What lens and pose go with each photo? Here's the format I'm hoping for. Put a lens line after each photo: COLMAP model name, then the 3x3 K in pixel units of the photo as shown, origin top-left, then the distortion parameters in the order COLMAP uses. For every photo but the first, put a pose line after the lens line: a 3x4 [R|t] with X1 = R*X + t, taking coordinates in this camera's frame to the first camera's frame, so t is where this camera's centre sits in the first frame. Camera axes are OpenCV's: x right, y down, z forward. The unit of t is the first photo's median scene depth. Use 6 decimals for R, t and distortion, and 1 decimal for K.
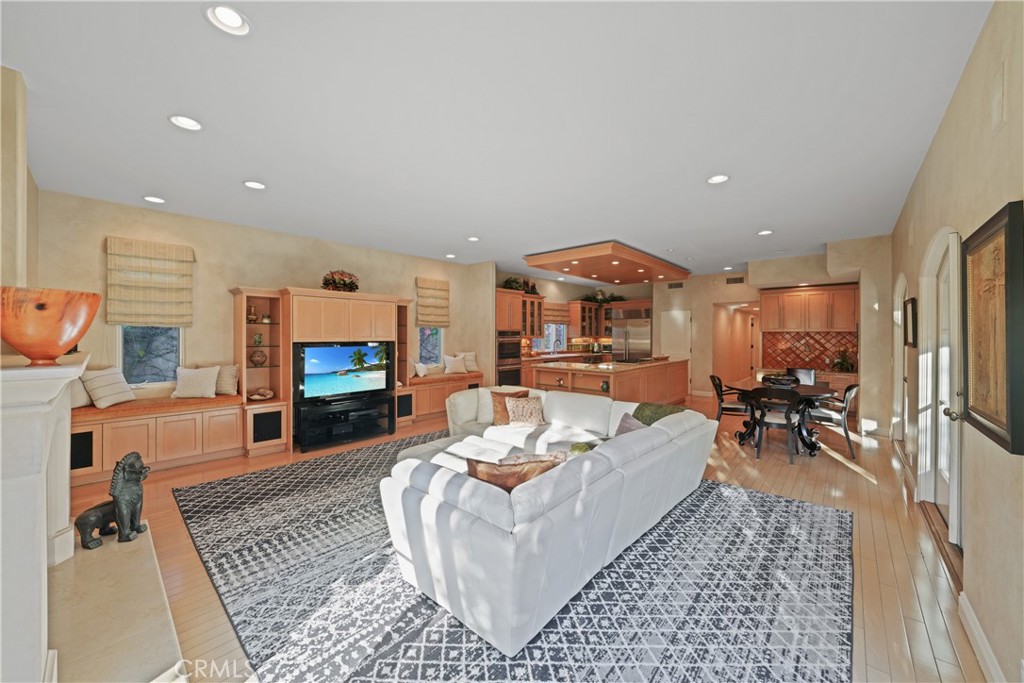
lens RADIAL K [[375.5, 0, 512.0], [0, 375.5, 341.5], [0, 0, 1]] dist [-0.020897, 0.000299]
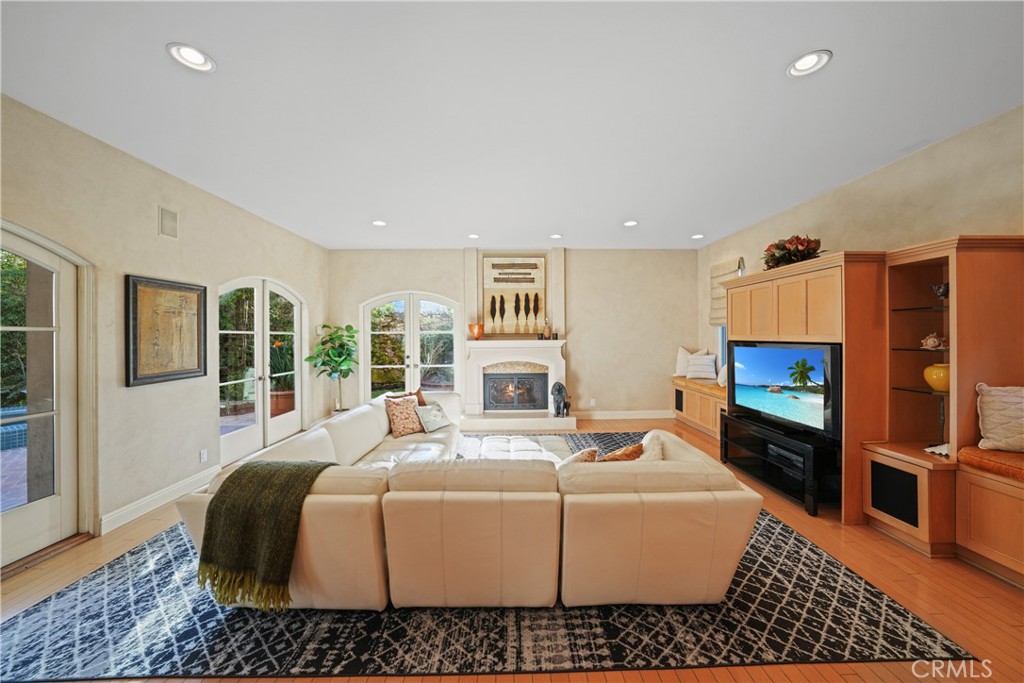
lens RADIAL K [[358.9, 0, 505.9], [0, 358.9, 333.6], [0, 0, 1]] dist [-0.030707, 0.006478]
pose [[-0.738826, 0.001978, -0.673893, 0.375261], [-0.006594, 0.999927, 0.010164, -0.017525], [0.673864, 0.011954, -0.738759, 1.152940]]
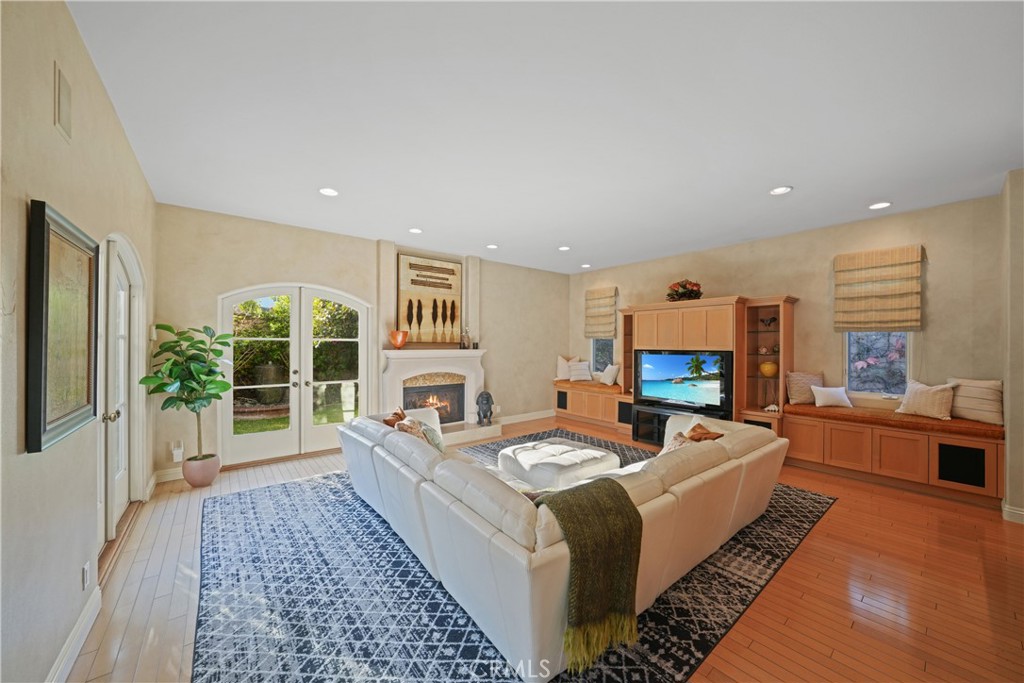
lens RADIAL K [[375.5, 0, 512.0], [0, 375.5, 341.5], [0, 0, 1]] dist [-0.020897, 0.000299]
pose [[-0.160965, -0.009208, -0.986917, 0.643405], [-0.021933, 0.999743, -0.005750, -0.007119], [0.986716, 0.020720, -0.161126, 0.718549]]
